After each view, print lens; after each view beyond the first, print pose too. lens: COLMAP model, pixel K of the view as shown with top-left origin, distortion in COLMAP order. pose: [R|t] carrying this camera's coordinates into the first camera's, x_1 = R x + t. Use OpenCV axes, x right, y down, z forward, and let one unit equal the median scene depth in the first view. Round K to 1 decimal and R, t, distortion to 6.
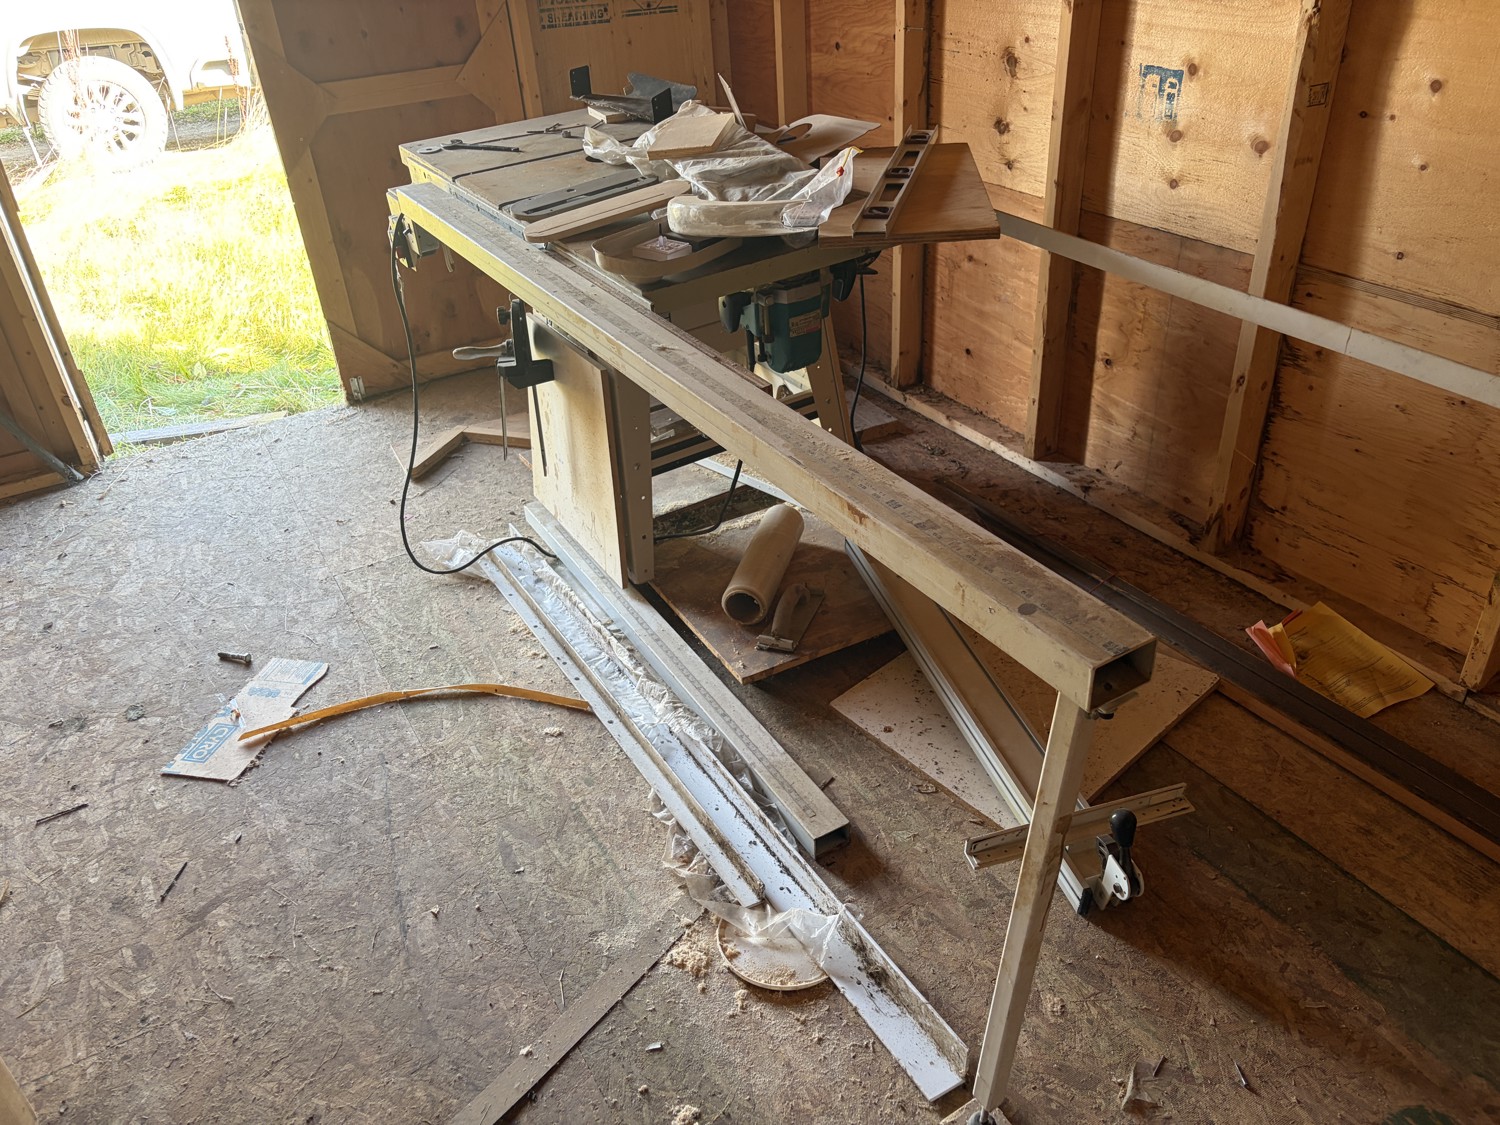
lens RADIAL K [[1152.1, 0, 753.5], [0, 1152.1, 567.3], [0, 0, 1]] dist [0.042660, -0.030811]
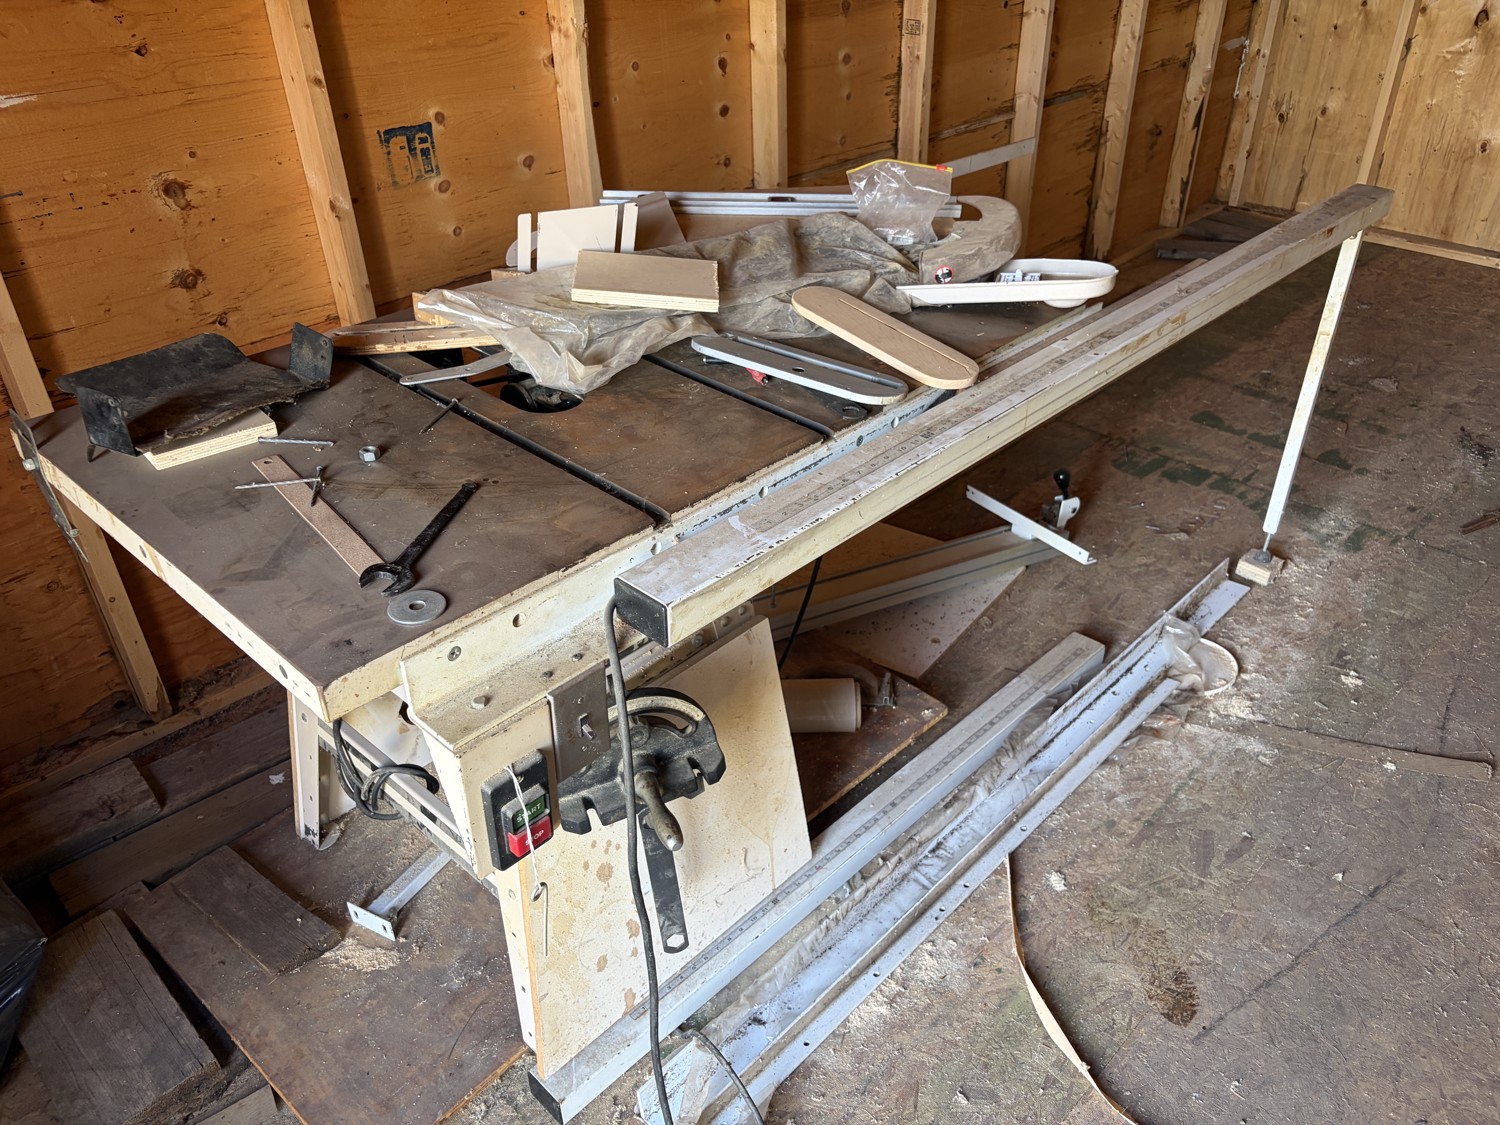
lens RADIAL K [[1152.1, 0, 753.5], [0, 1152.1, 567.3], [0, 0, 1]] dist [0.042660, -0.030811]
pose [[-0.276369, -0.469468, 0.838582, -0.634493], [0.535949, 0.648999, 0.539963, -0.520285], [-0.797734, 0.598666, 0.072247, 0.865908]]
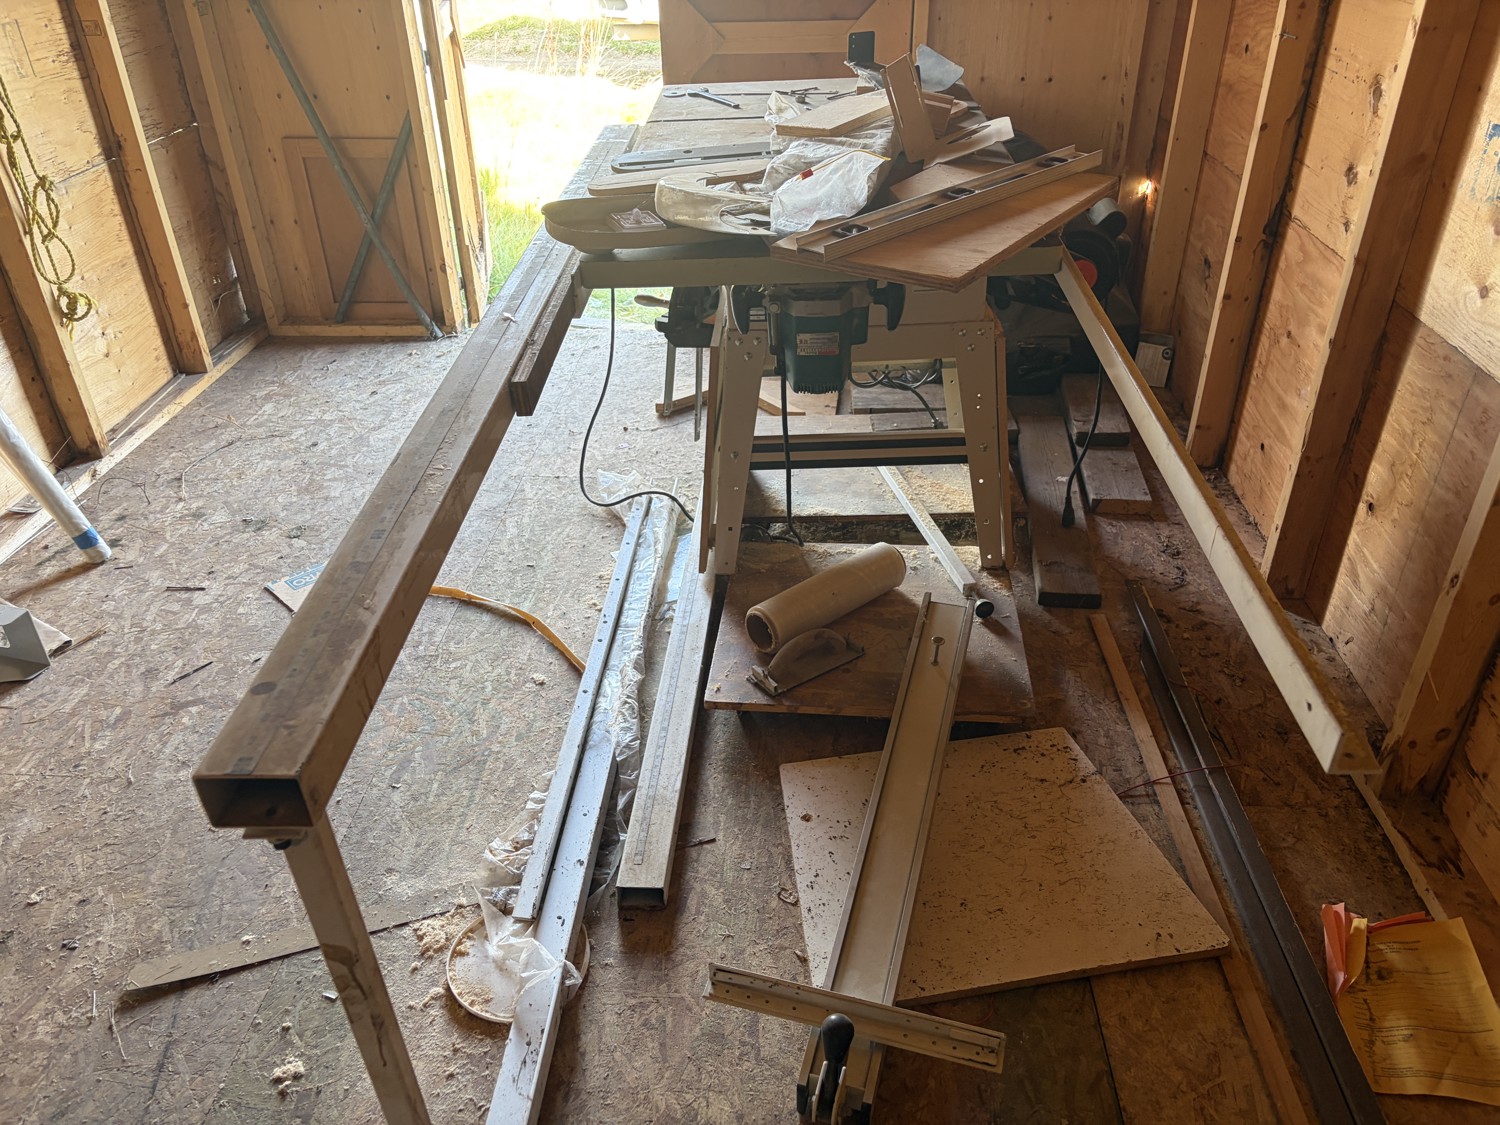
lens RADIAL K [[1150.5, 0, 749.5], [0, 1150.5, 569.8], [0, 0, 1]] dist [0.033710, -0.002276]
pose [[0.834763, 0.330084, -0.440699, 0.345418], [-0.317991, 0.942423, 0.103544, -0.096759], [0.449503, 0.053703, 0.891663, 0.162036]]
